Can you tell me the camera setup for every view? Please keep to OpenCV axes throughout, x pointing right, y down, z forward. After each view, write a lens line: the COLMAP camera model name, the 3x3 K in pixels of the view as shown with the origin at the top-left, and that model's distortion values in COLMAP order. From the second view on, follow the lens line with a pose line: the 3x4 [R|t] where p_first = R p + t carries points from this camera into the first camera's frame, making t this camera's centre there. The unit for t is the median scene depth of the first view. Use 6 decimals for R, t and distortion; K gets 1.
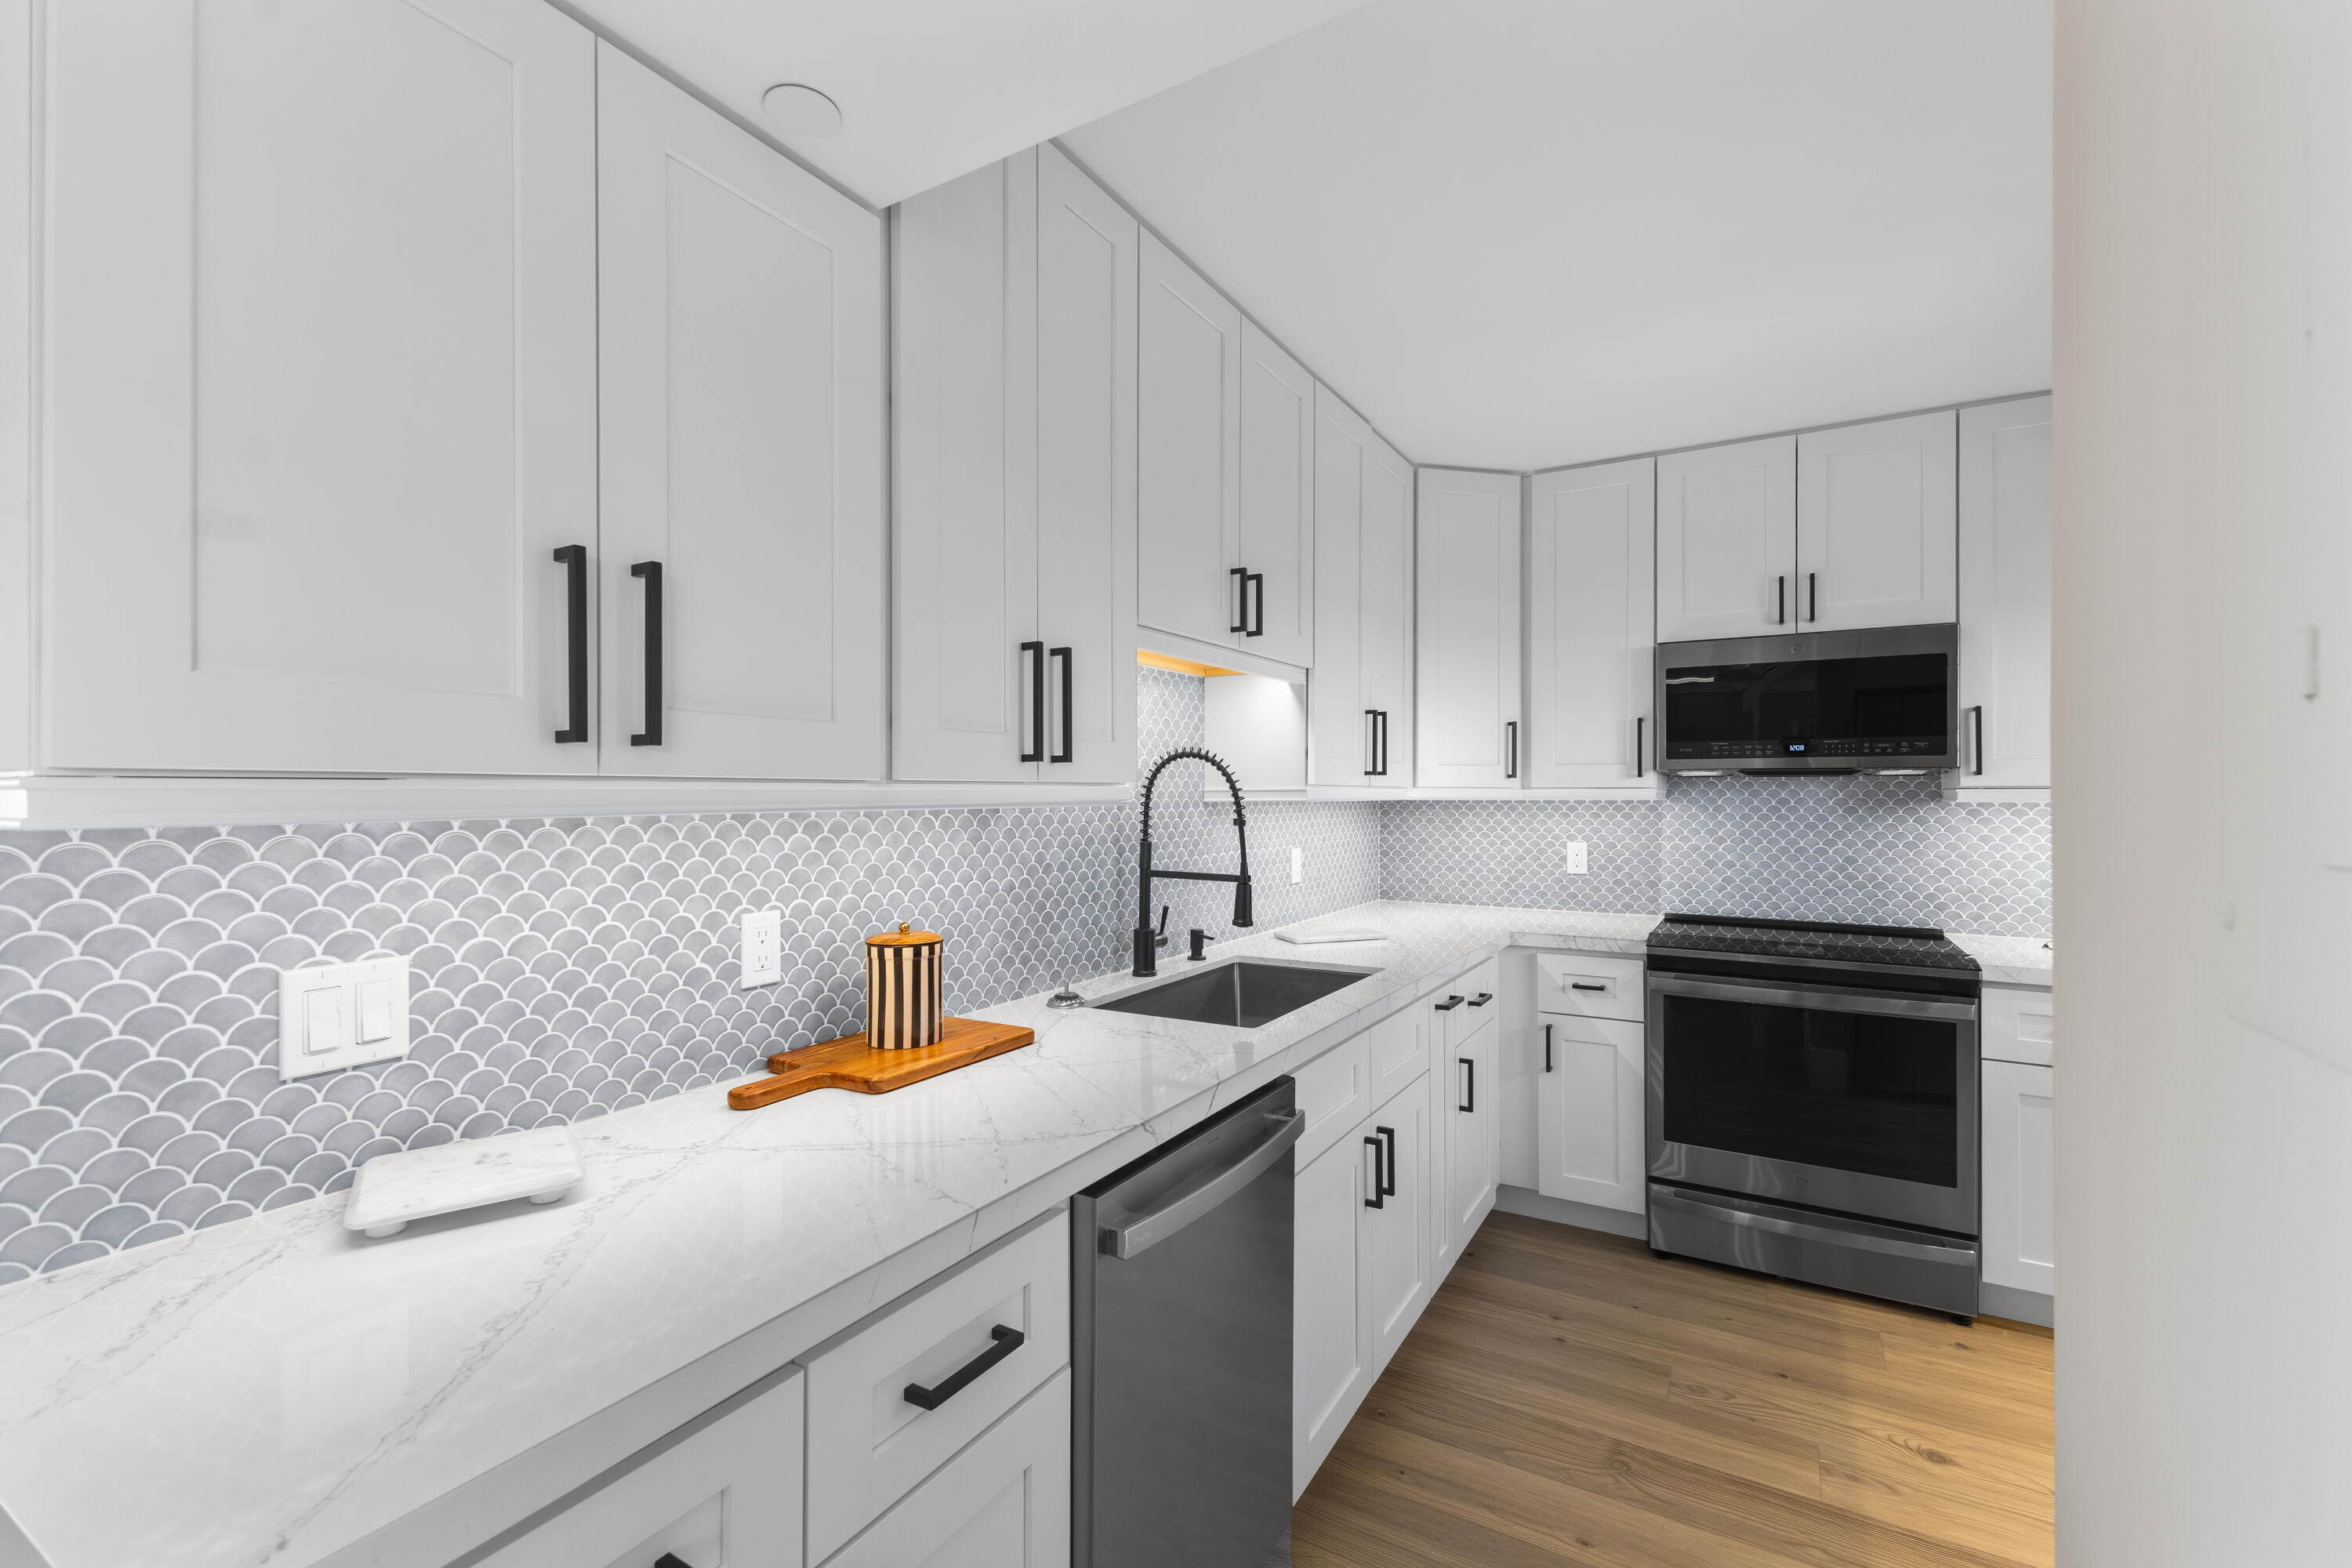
lens RADIAL K [[1015.3, 0, 1170.8], [0, 1015.3, 793.6], [0, 0, 1]] dist [0.018724, -0.005753]
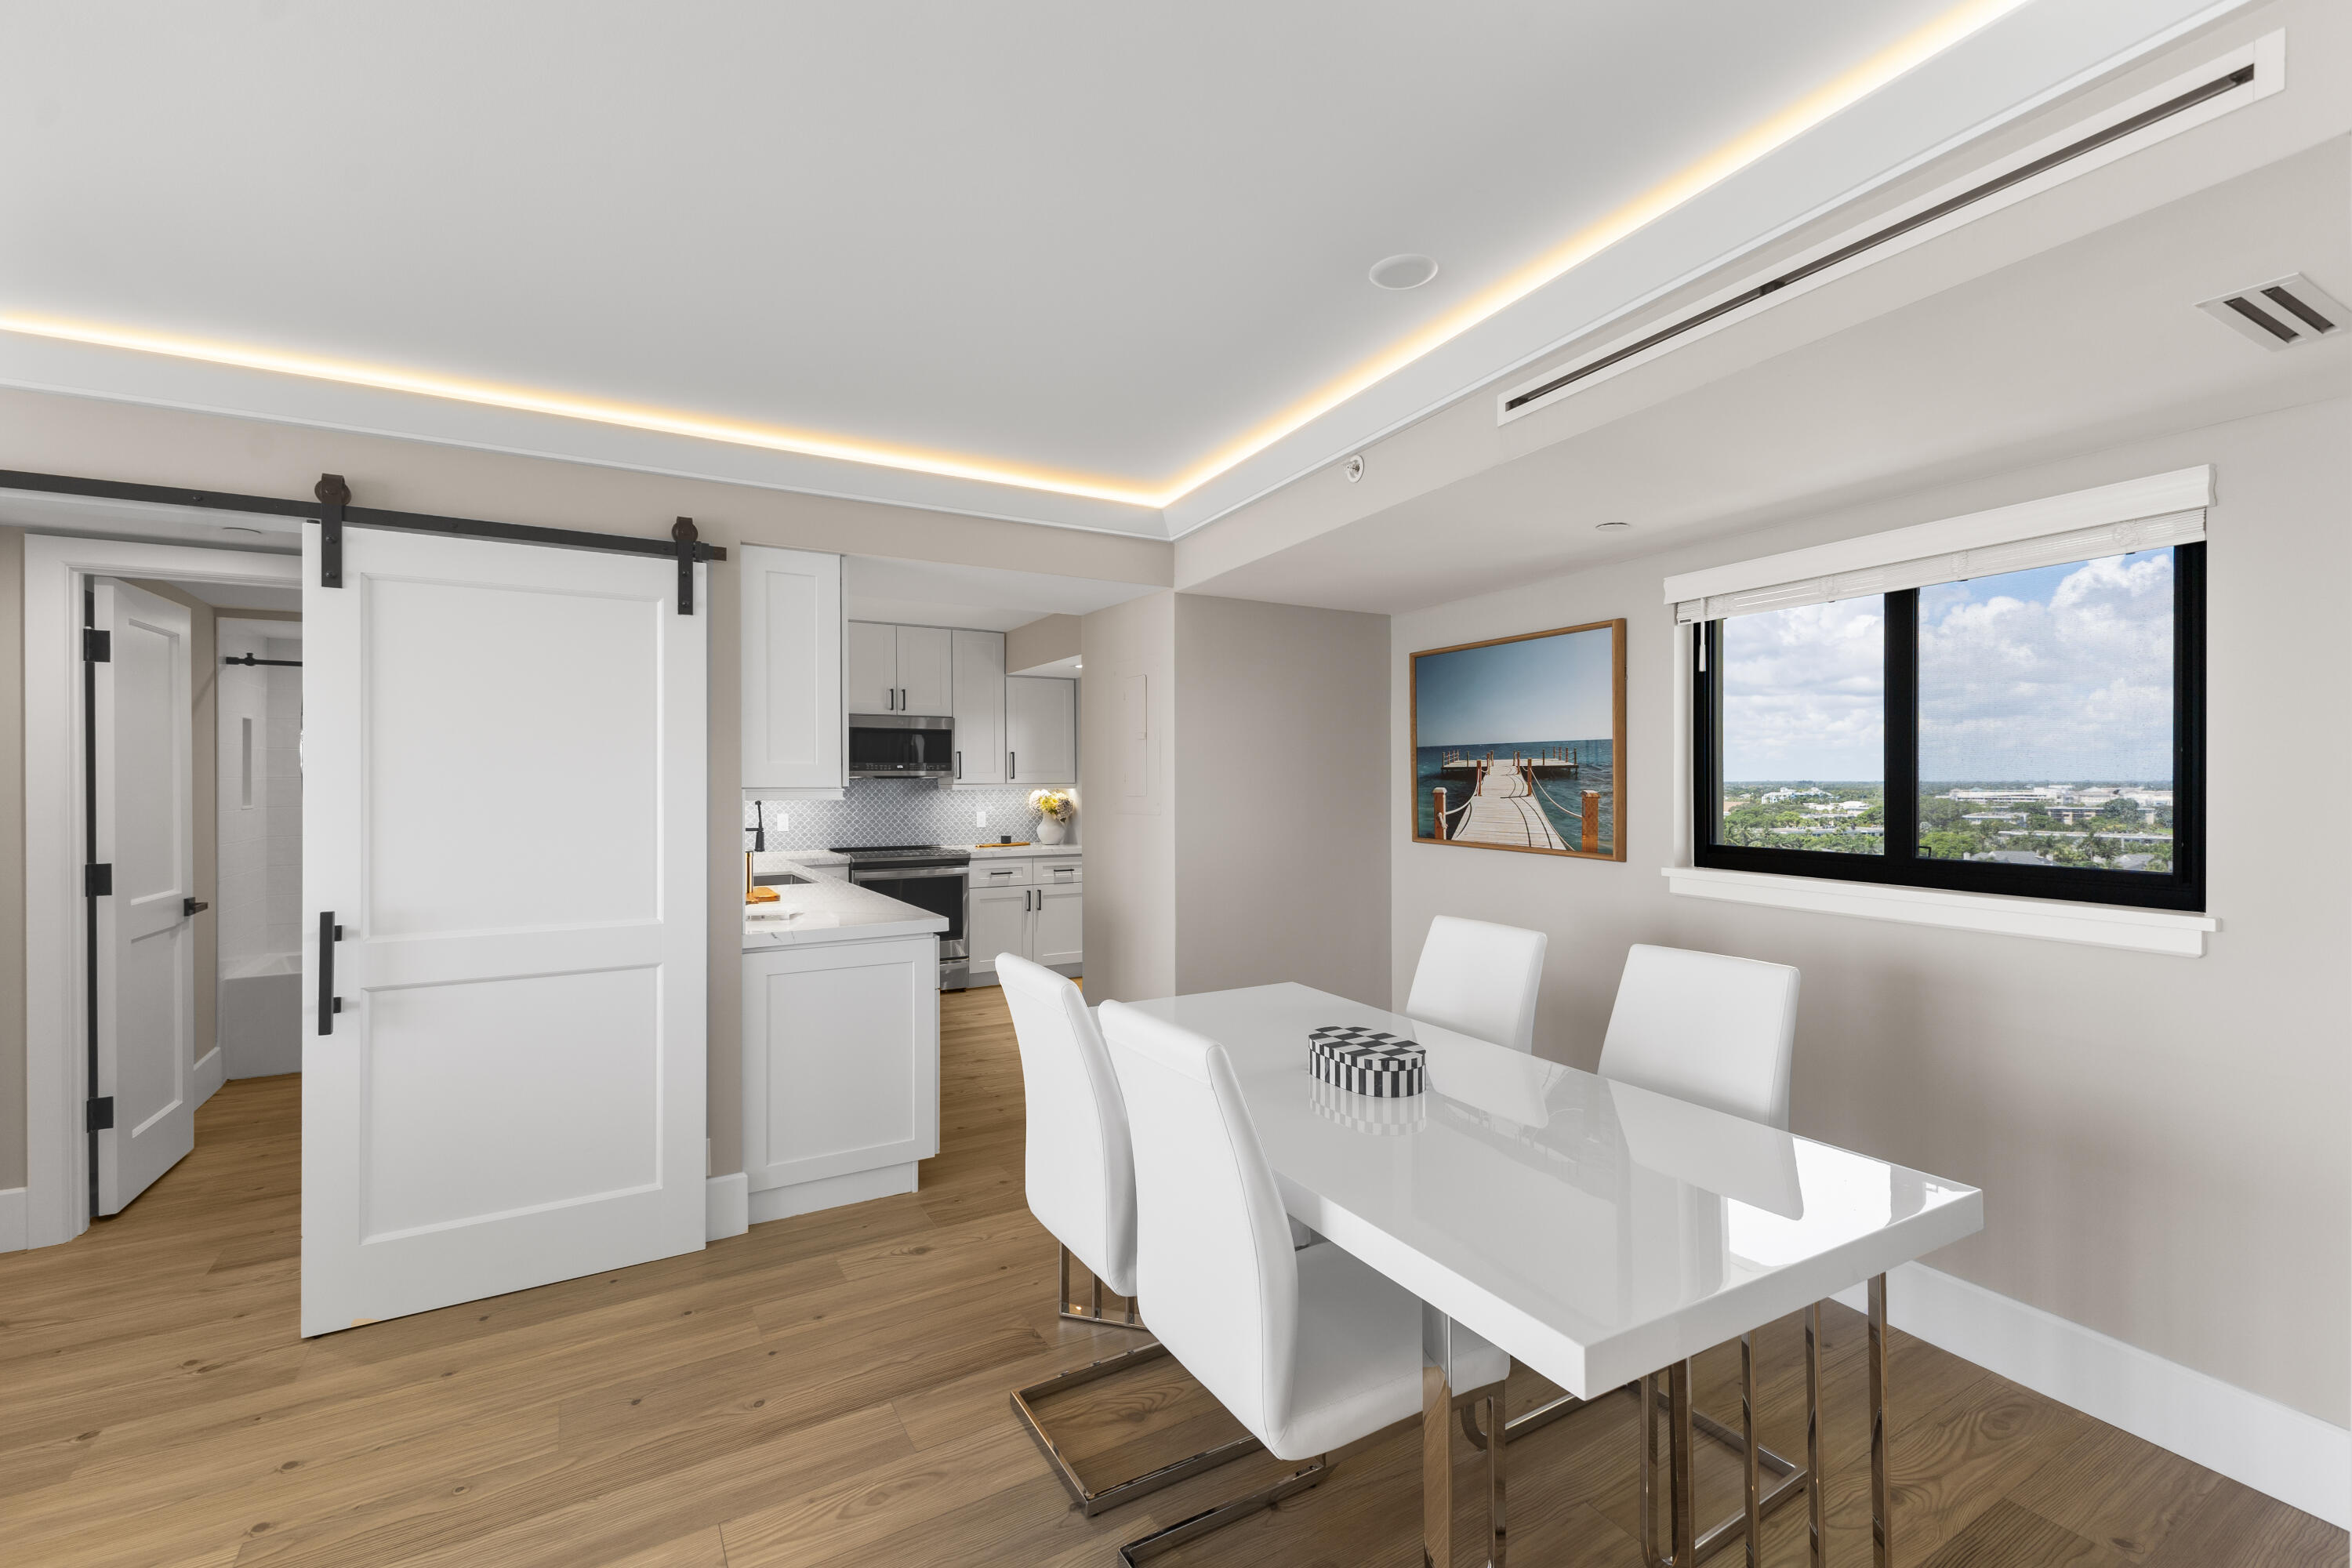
lens RADIAL K [[1015.3, 0, 1173.9], [0, 1015.3, 780.1], [0, 0, 1]] dist [0.018724, -0.005753]
pose [[0.481087, -0.001121, 0.876672, -1.250198], [0.002851, 0.999996, -0.000286, -0.015012], [-0.876668, 0.002637, 0.481088, -0.714481]]
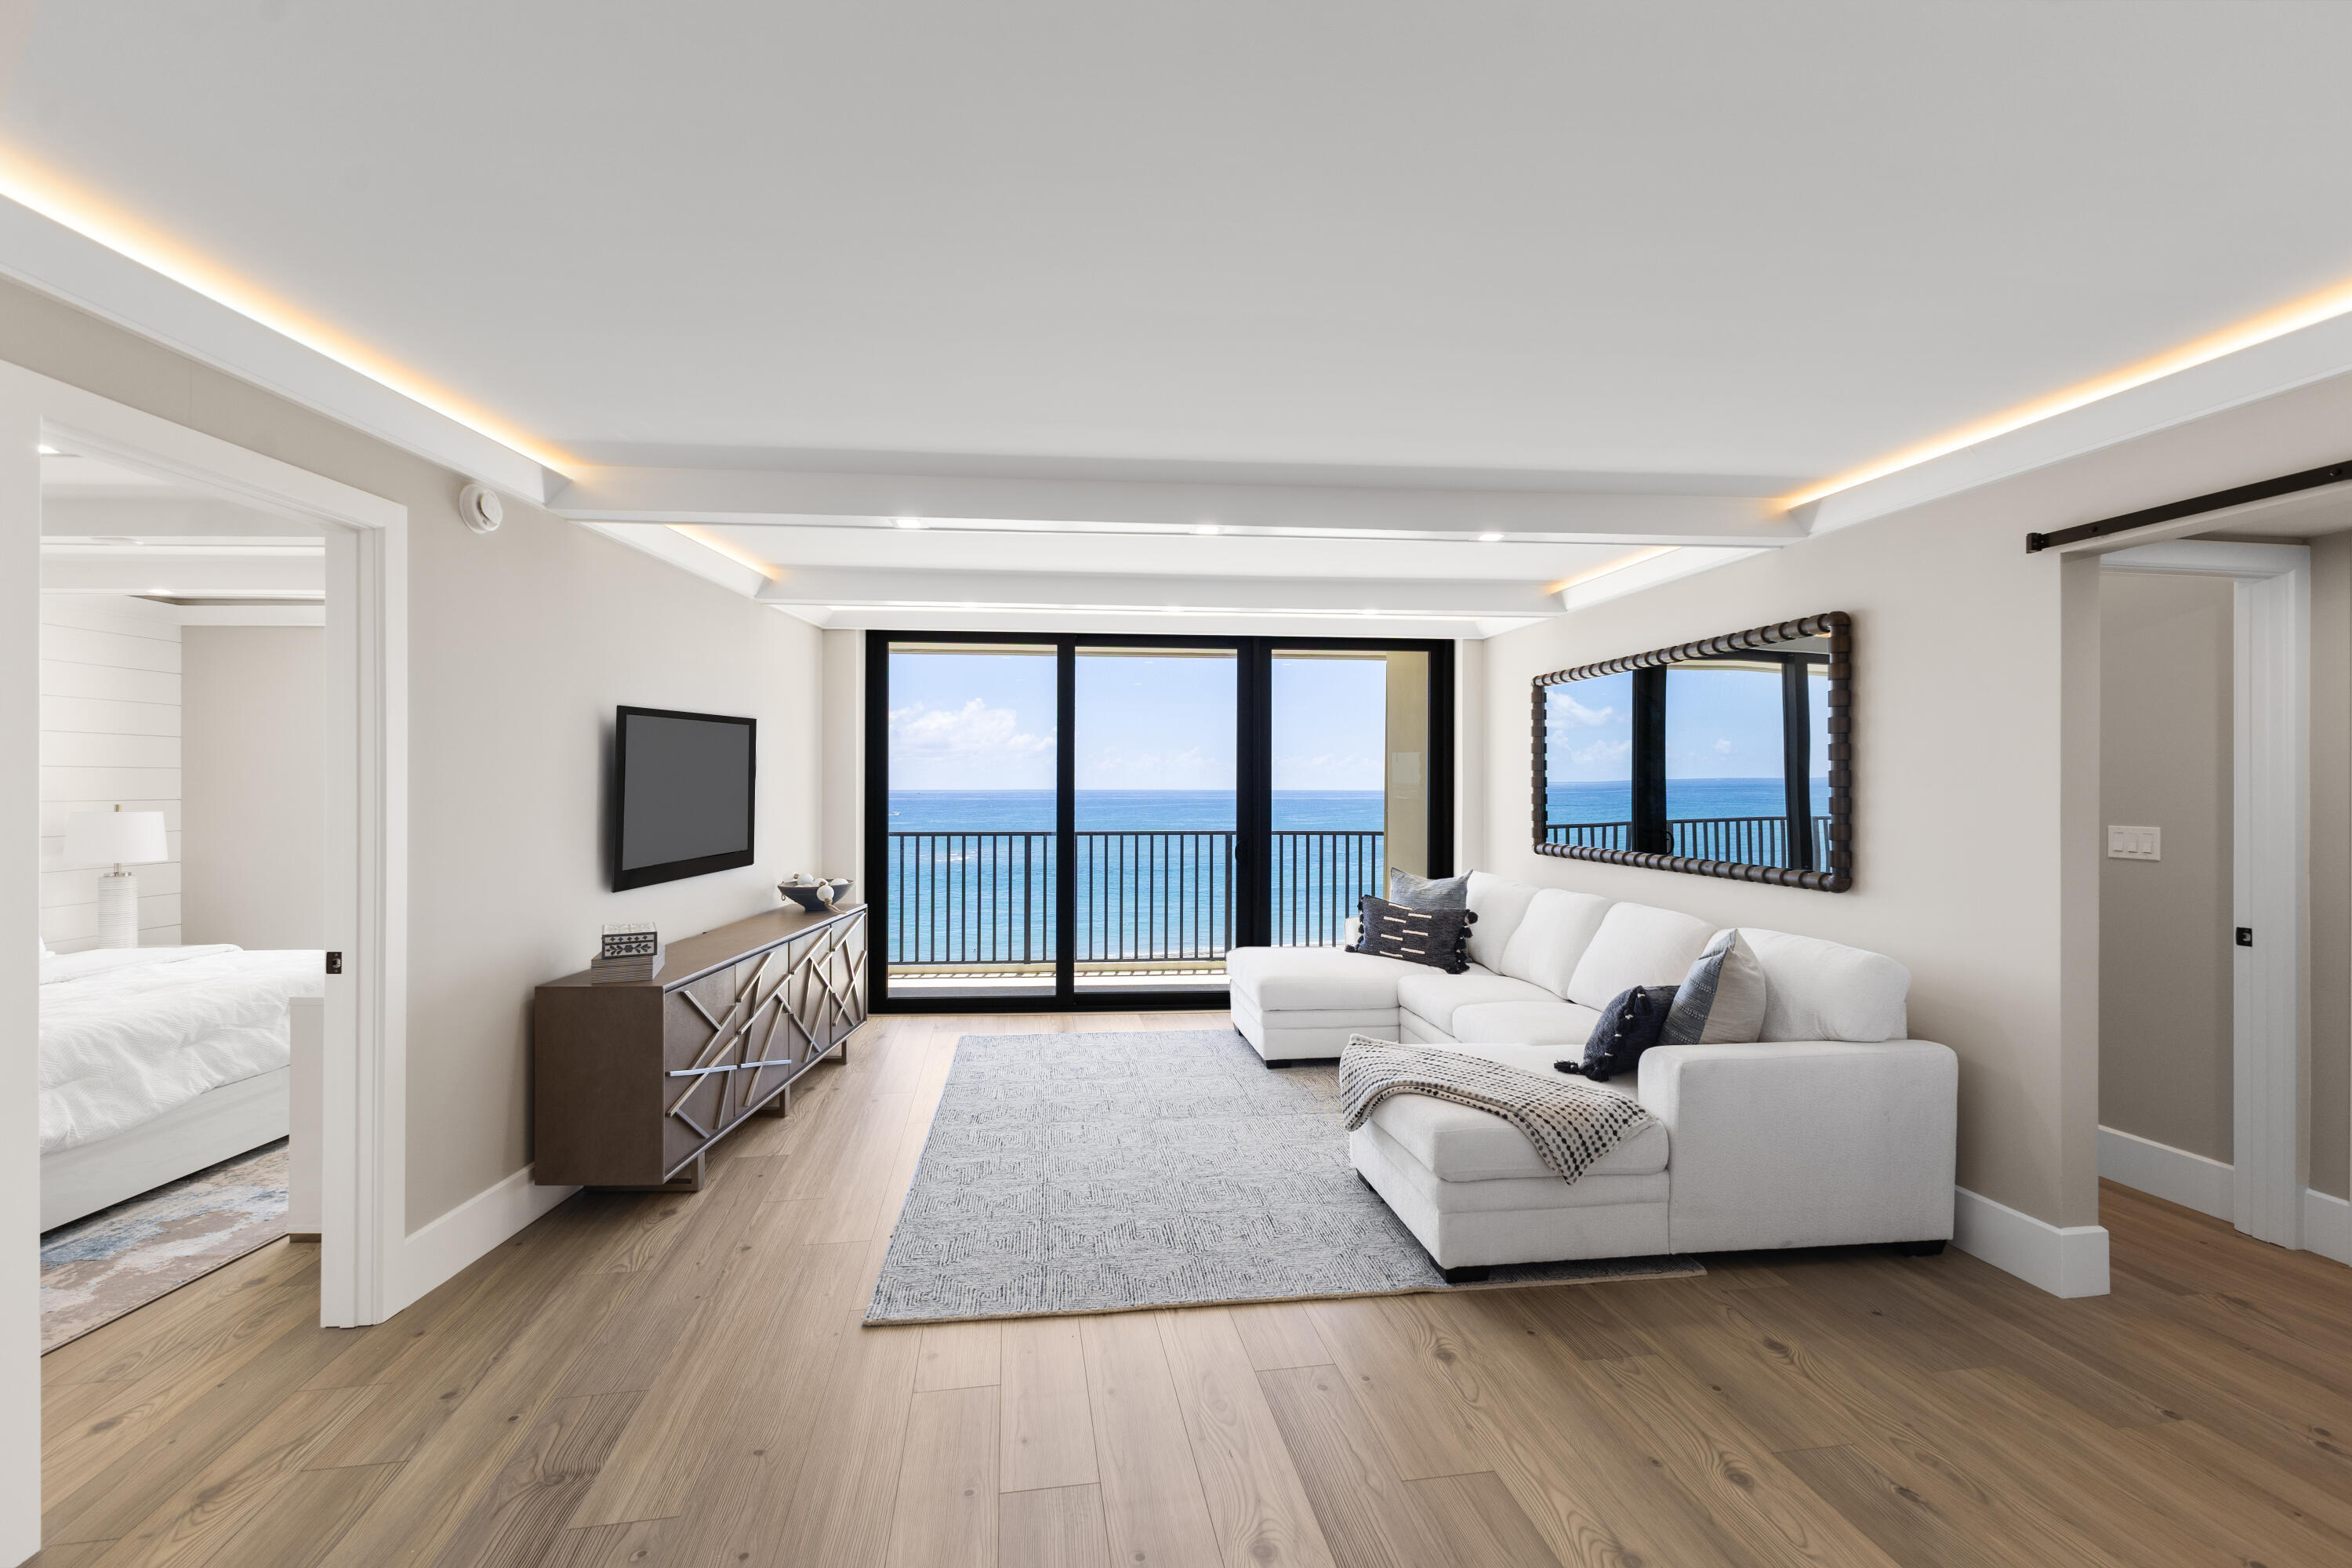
lens RADIAL K [[1015.3, 0, 1176.5], [0, 1015.3, 778.9], [0, 0, 1]] dist [0.018724, -0.005753]
pose [[0.644761, 0.002952, -0.764379, -0.803935], [-0.006956, 0.999974, -0.002005, -0.016721], [0.764353, 0.006609, 0.644765, -0.749470]]
